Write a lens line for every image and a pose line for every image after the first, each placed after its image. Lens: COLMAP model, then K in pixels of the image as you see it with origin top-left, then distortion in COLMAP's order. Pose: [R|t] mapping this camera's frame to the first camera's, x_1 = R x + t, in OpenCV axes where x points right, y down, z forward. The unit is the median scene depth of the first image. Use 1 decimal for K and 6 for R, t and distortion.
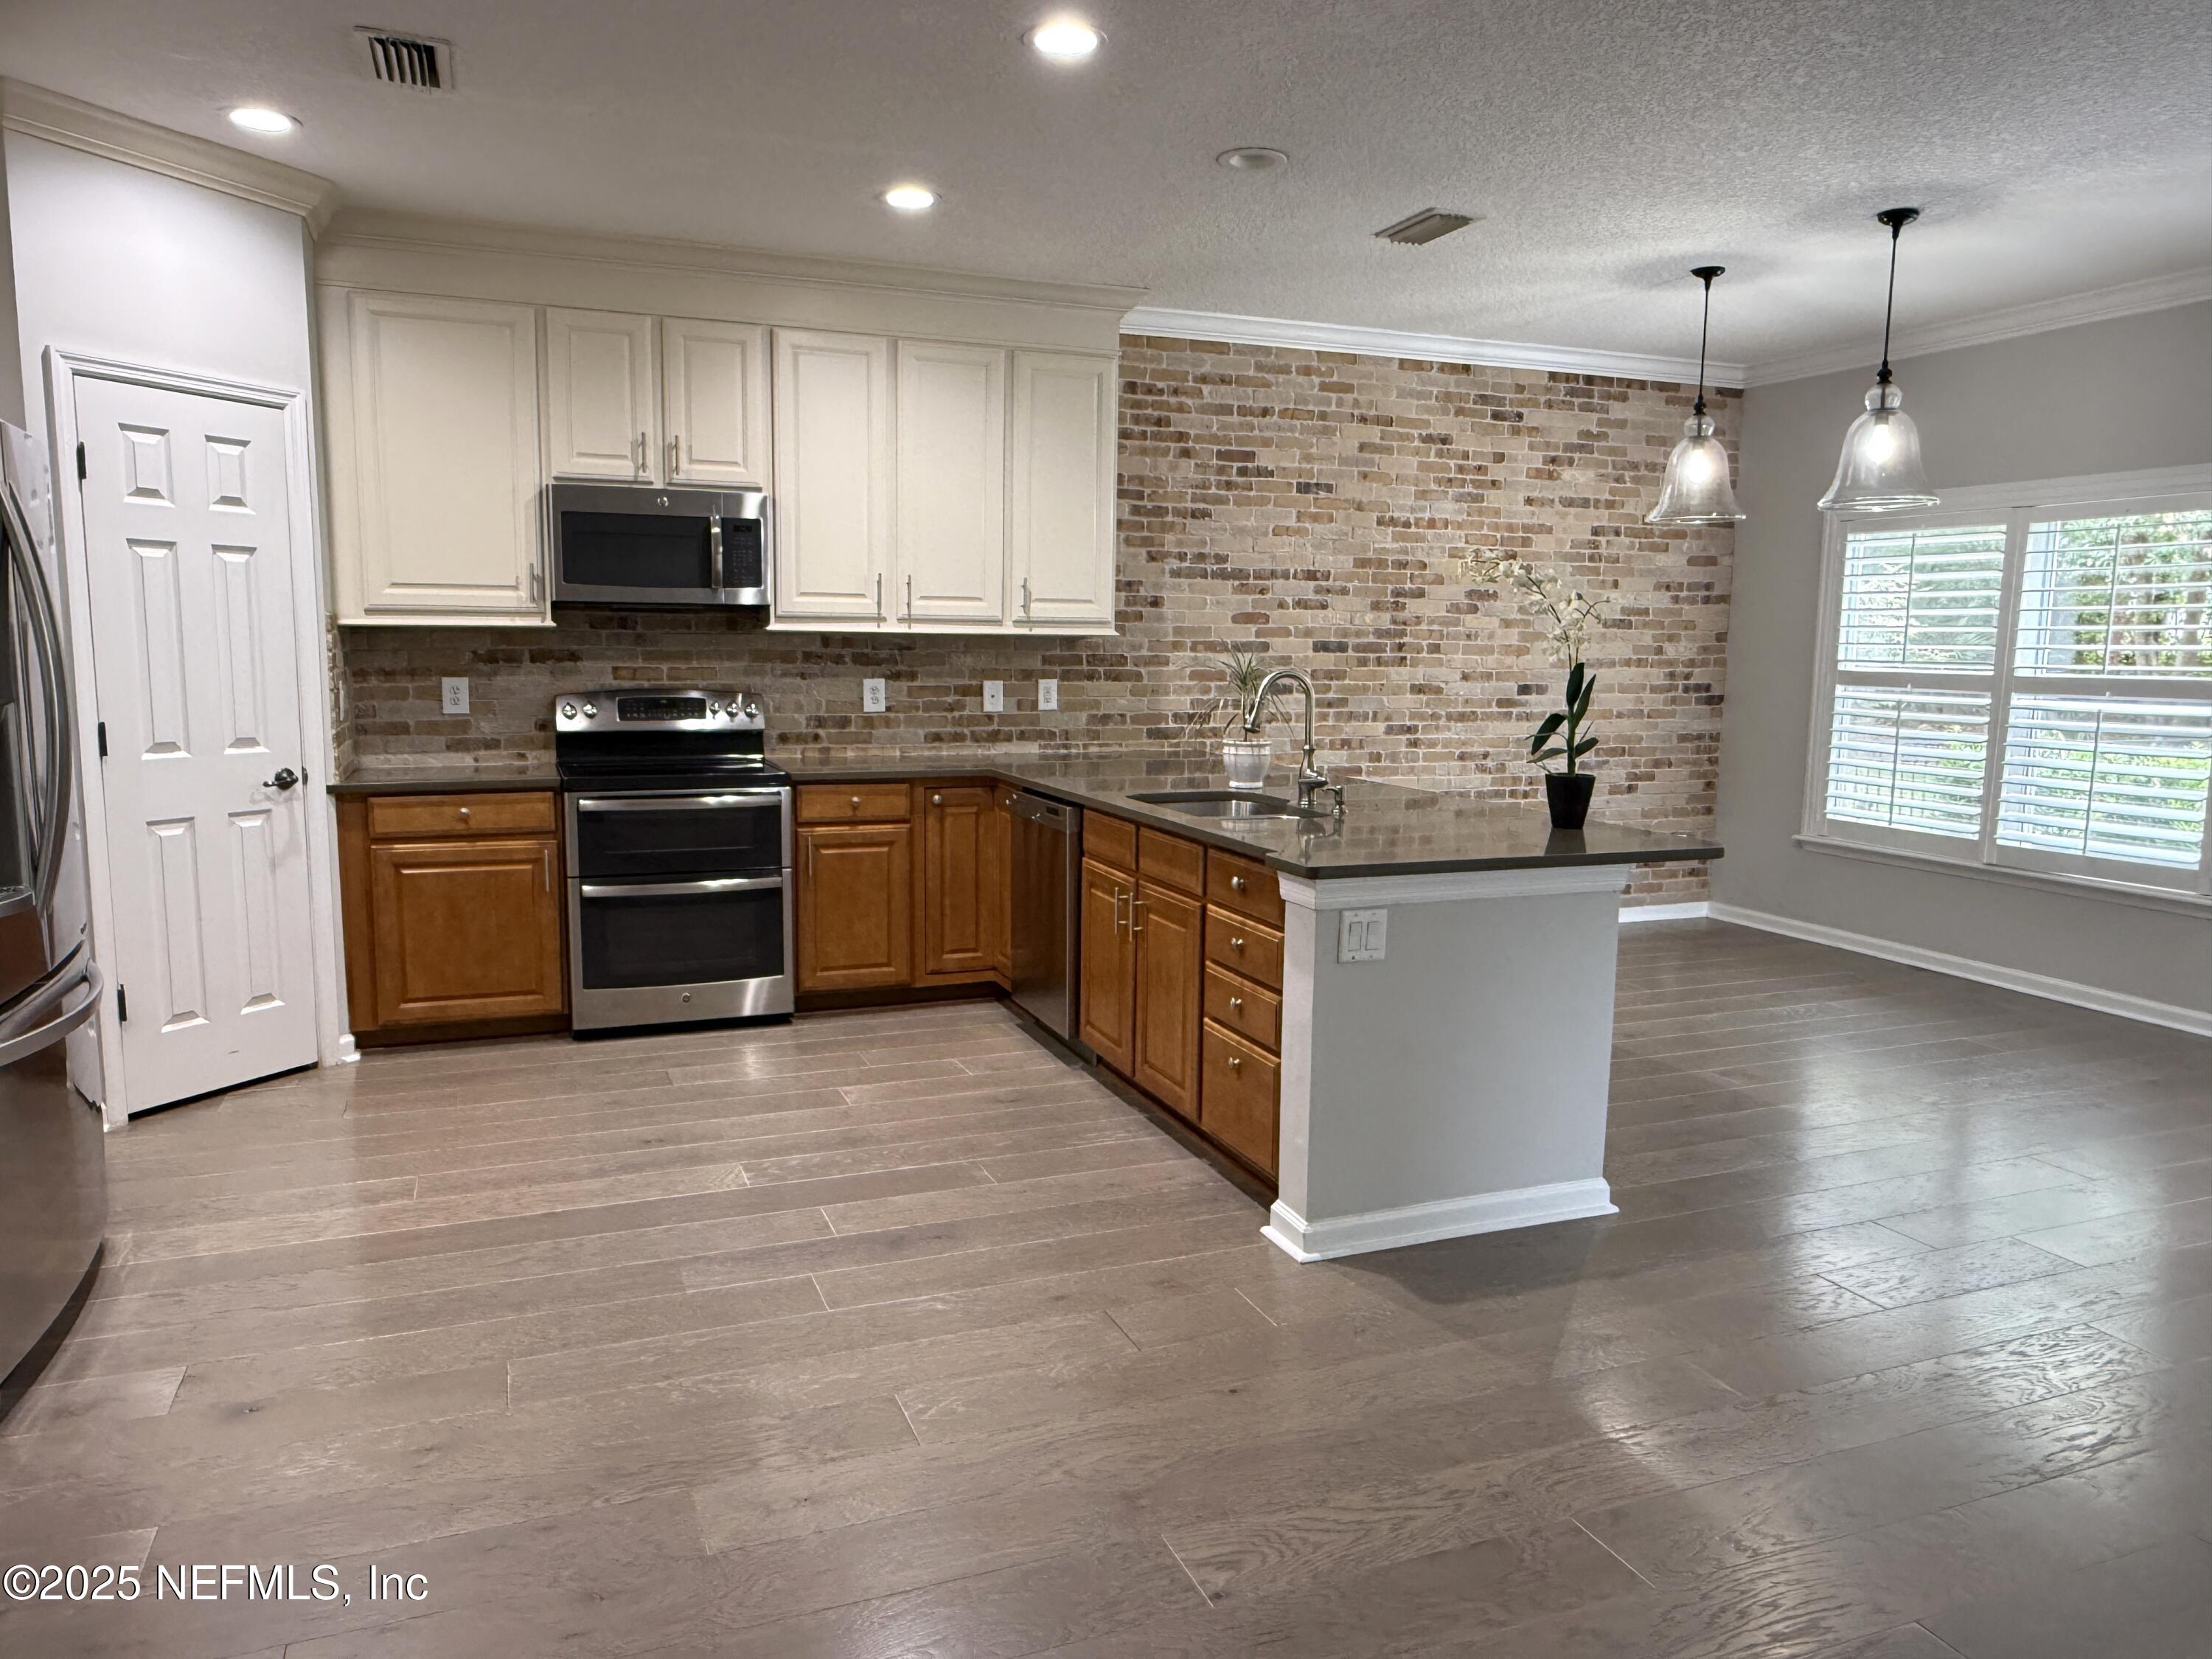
lens RADIAL K [[1502.9, 0, 1098.3], [0, 1502.9, 836.3], [0, 0, 1]] dist [-0.001309, -0.000026]
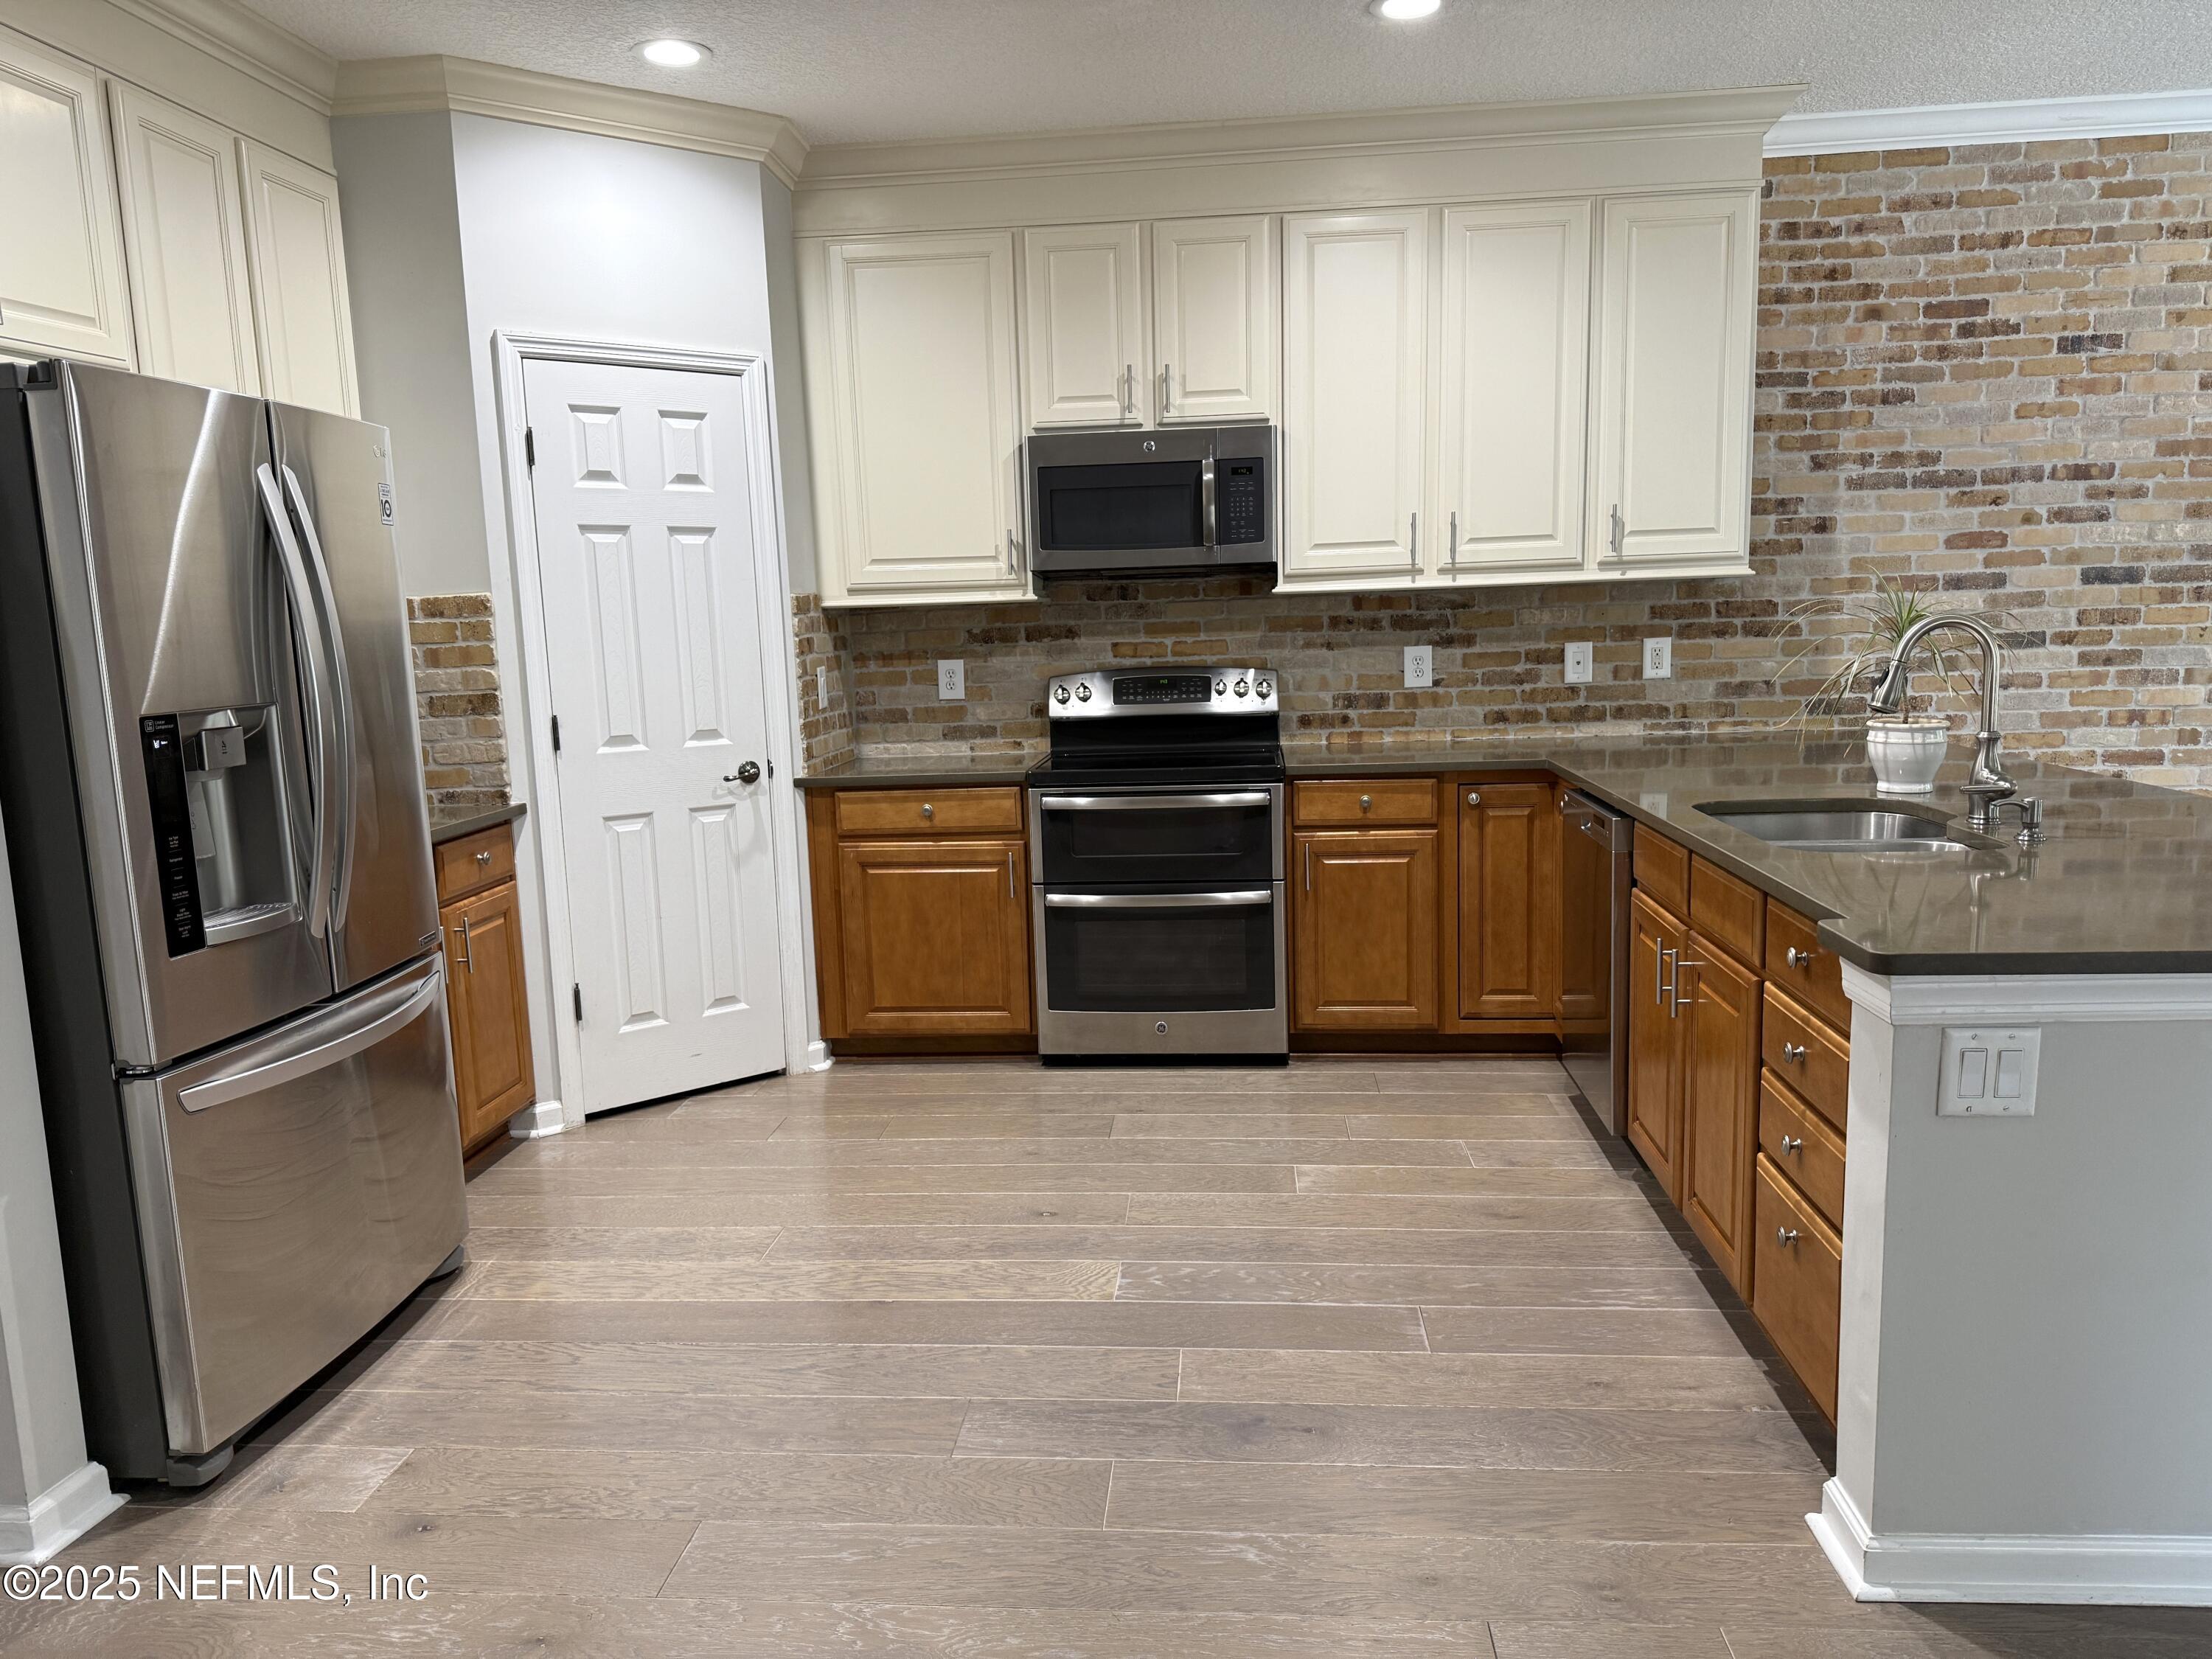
lens RADIAL K [[1542.9, 0, 1103.3], [0, 1542.9, 840.8], [0, 0, 1]] dist [0.101571, -0.132167]
pose [[0.892070, 0.026420, -0.451124, 0.074755], [-0.016573, 0.999531, 0.025766, -0.017309], [0.451593, -0.015509, 0.892089, 0.162389]]
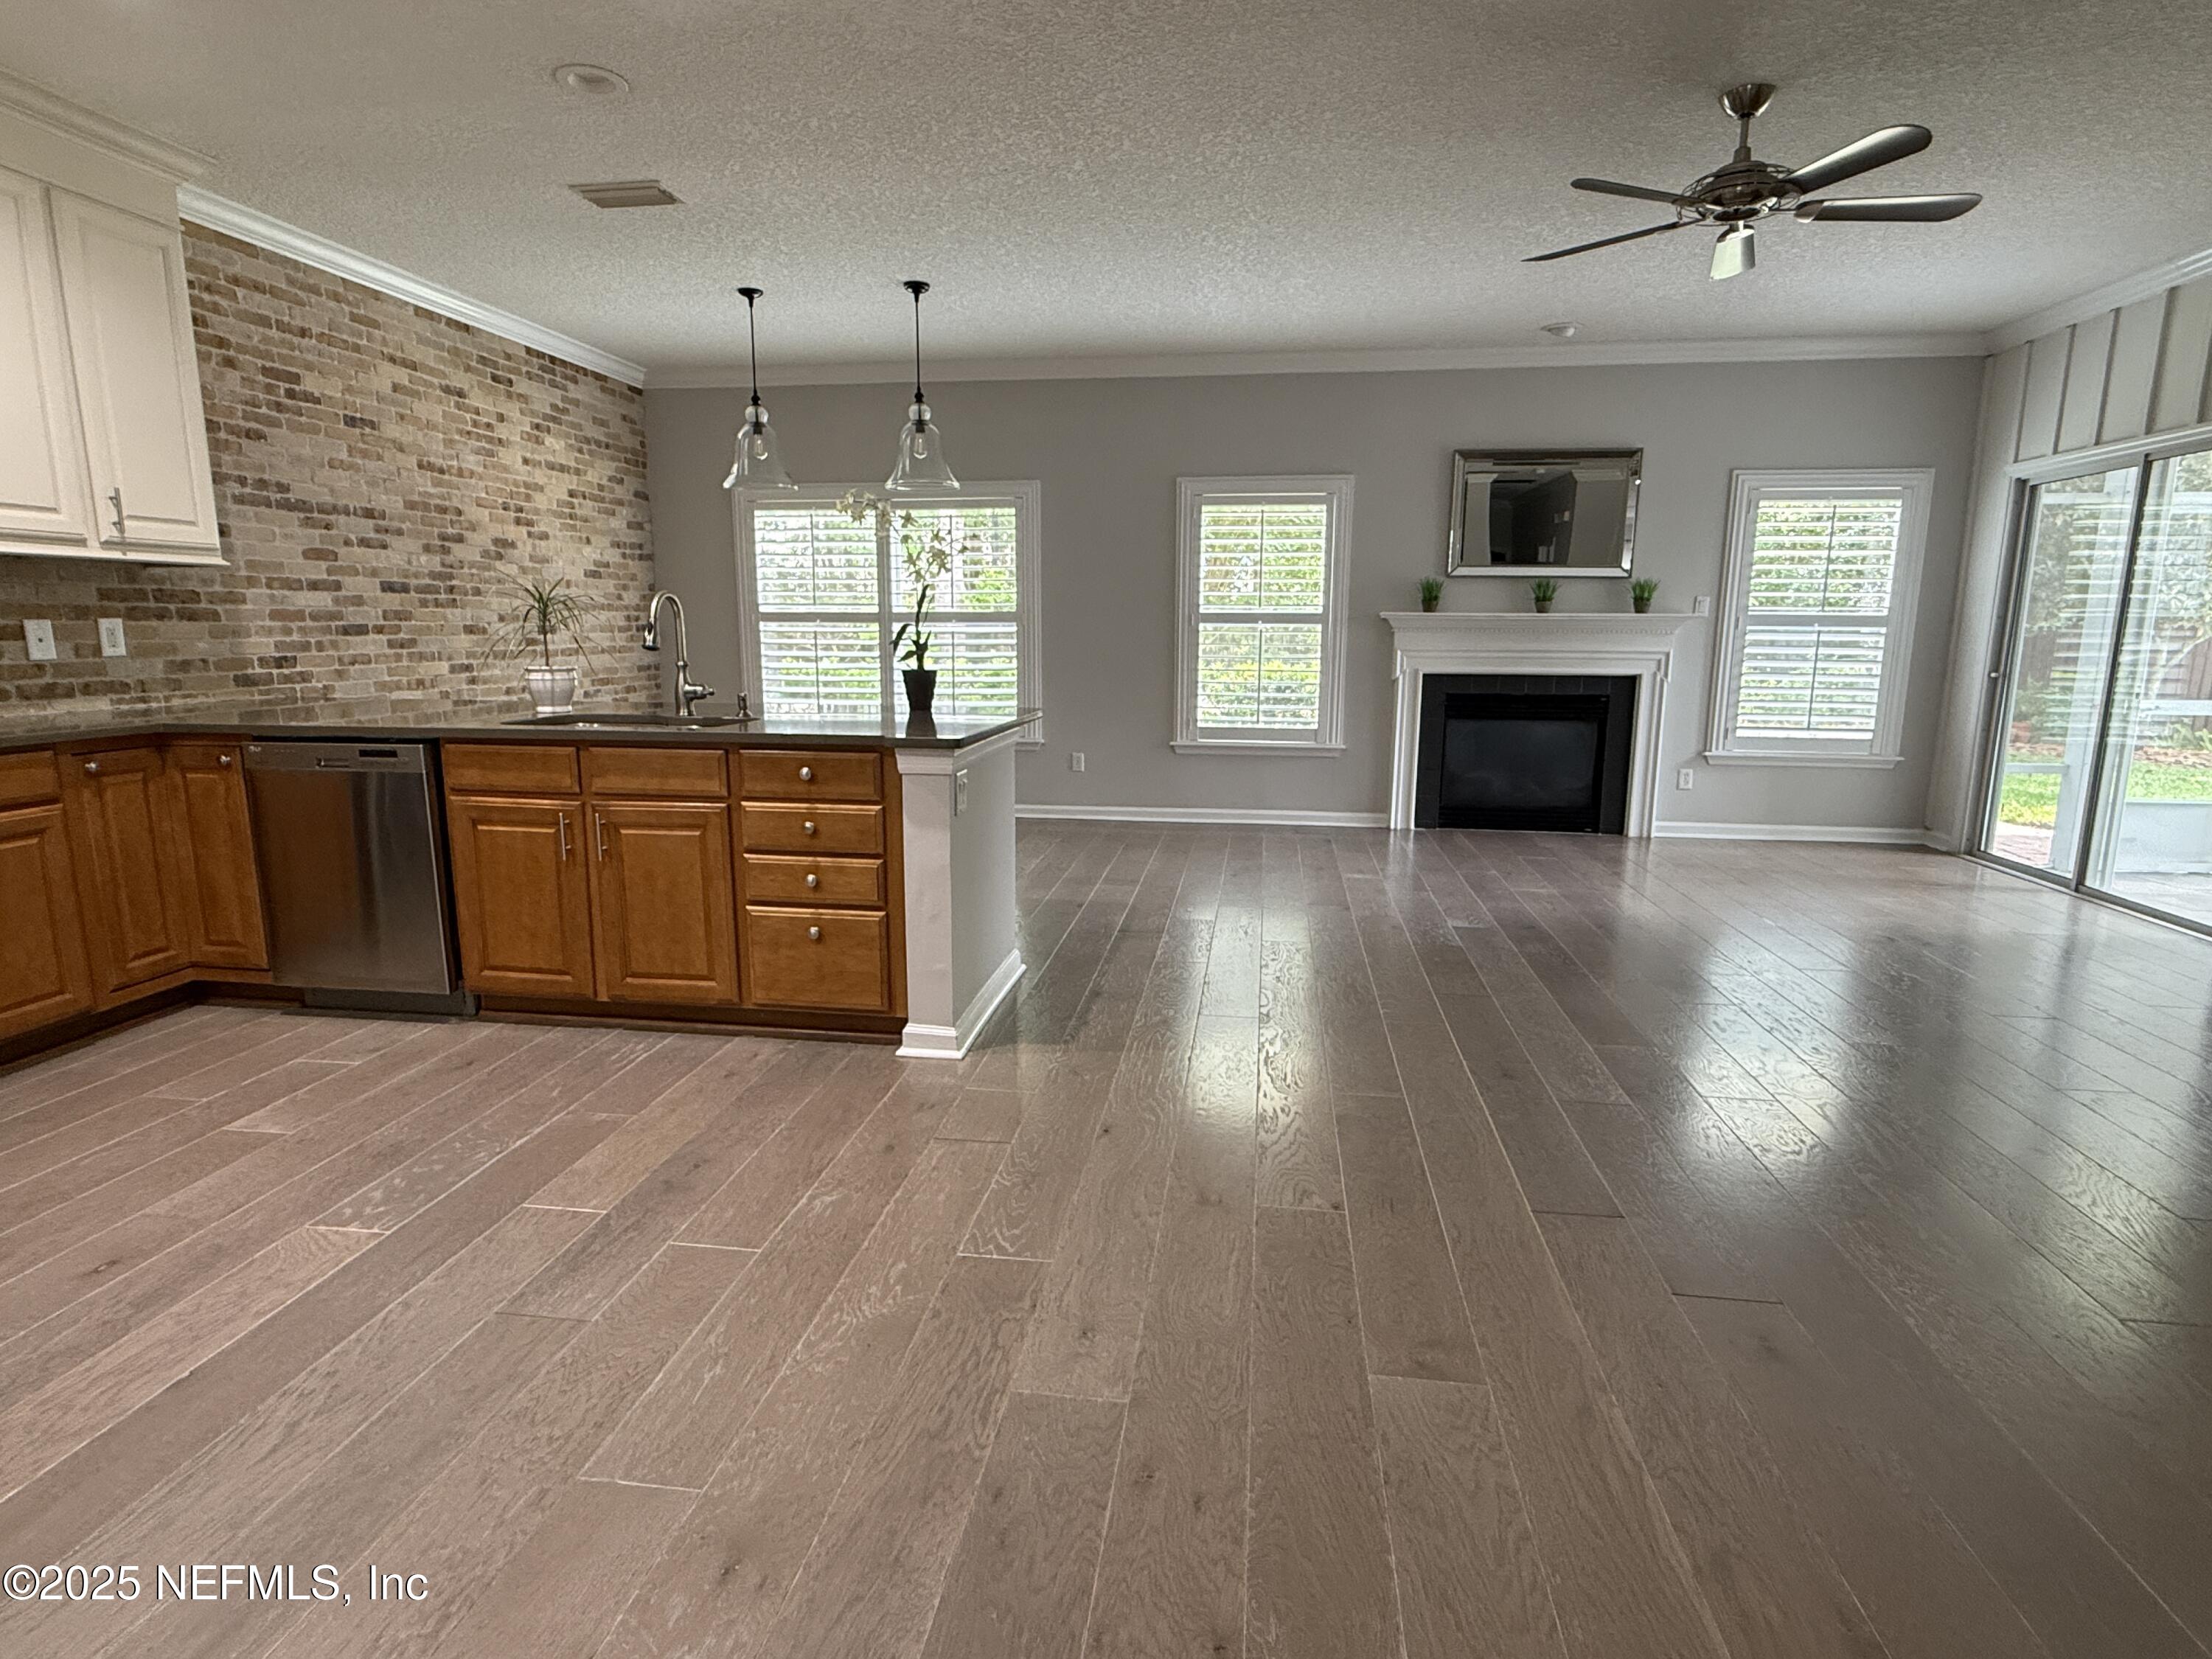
lens RADIAL K [[1162.7, 0, 1099.7], [0, 1162.7, 833.0], [0, 0, 1]] dist [0.004059, 0.001461]
pose [[0.497433, -0.163661, 0.851925, -0.318440], [0.117977, 0.985682, 0.120471, -0.002174], [-0.859443, 0.040582, 0.509619, 0.213183]]
